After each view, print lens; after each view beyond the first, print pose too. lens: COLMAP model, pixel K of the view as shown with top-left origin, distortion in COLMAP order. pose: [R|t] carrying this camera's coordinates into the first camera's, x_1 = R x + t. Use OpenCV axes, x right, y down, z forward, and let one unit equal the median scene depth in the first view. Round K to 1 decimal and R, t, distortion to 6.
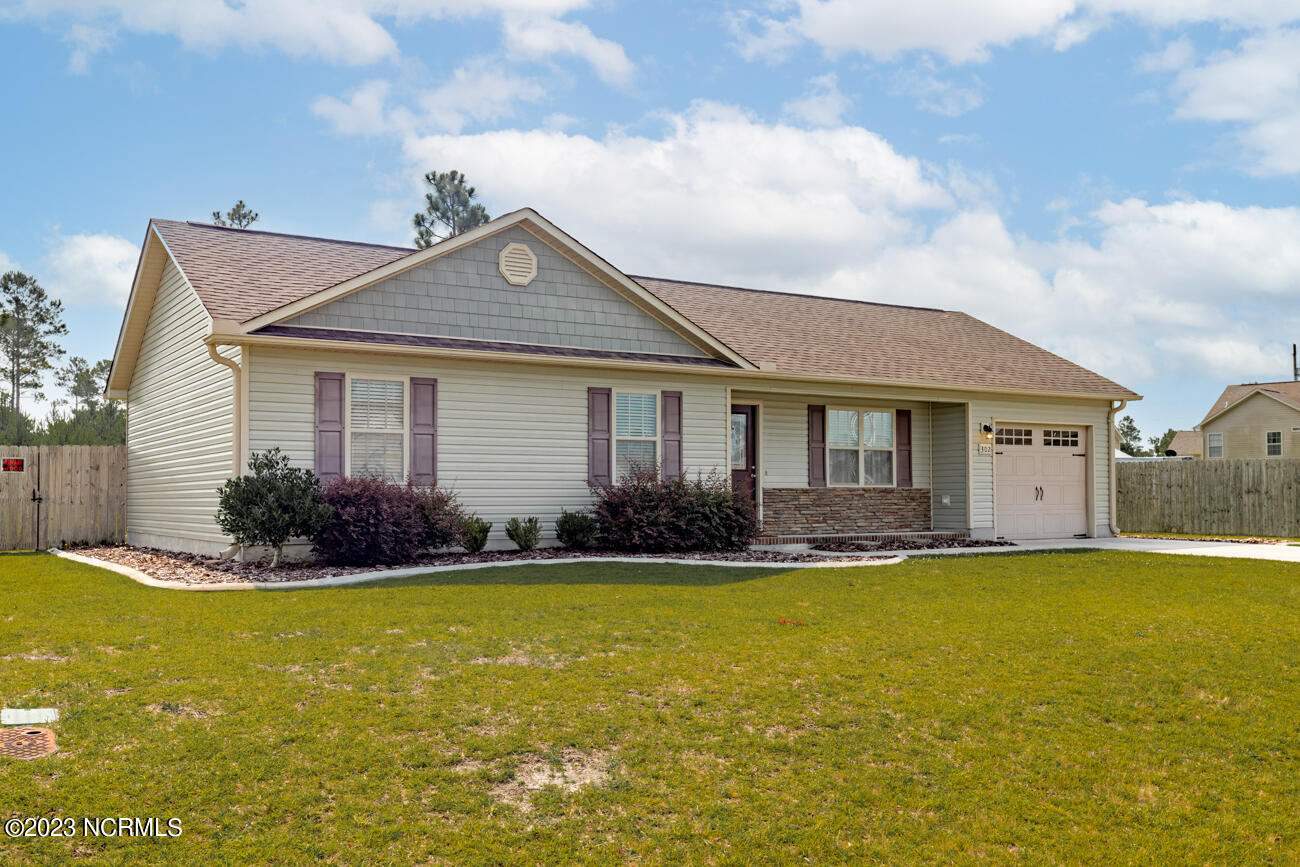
lens RADIAL K [[1189.5, 0, 650.0], [0, 1189.5, 433.5], [0, 0, 1]] dist [-0.004231, -0.000153]
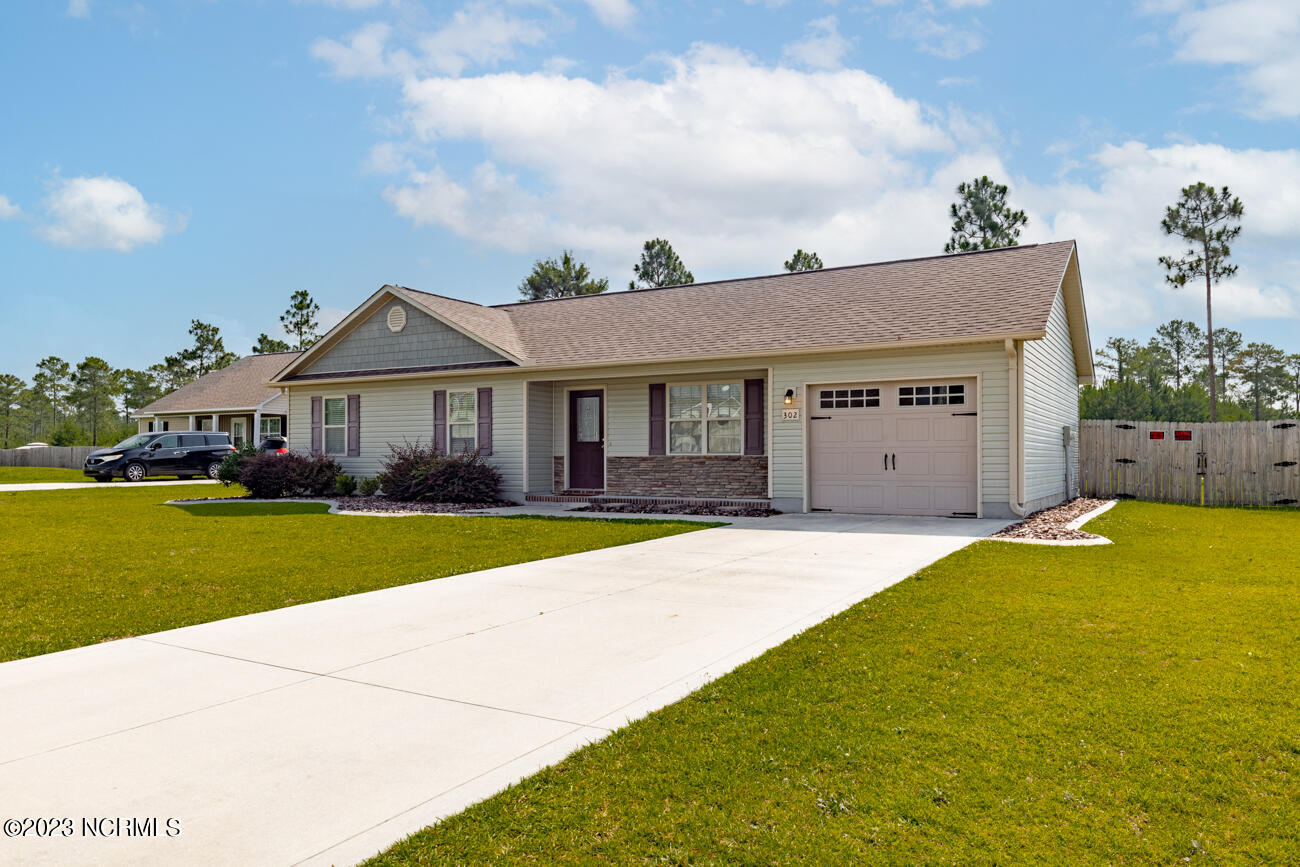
lens RADIAL K [[897.5, 0, 650.0], [0, 897.5, 433.5], [0, 0, 1]] dist [0.002405, 0.001046]
pose [[0.450515, -0.022454, -0.892486, 0.910694], [0.046549, 0.998915, -0.001635, 0.024995], [0.891554, -0.040808, 0.451071, 0.604935]]
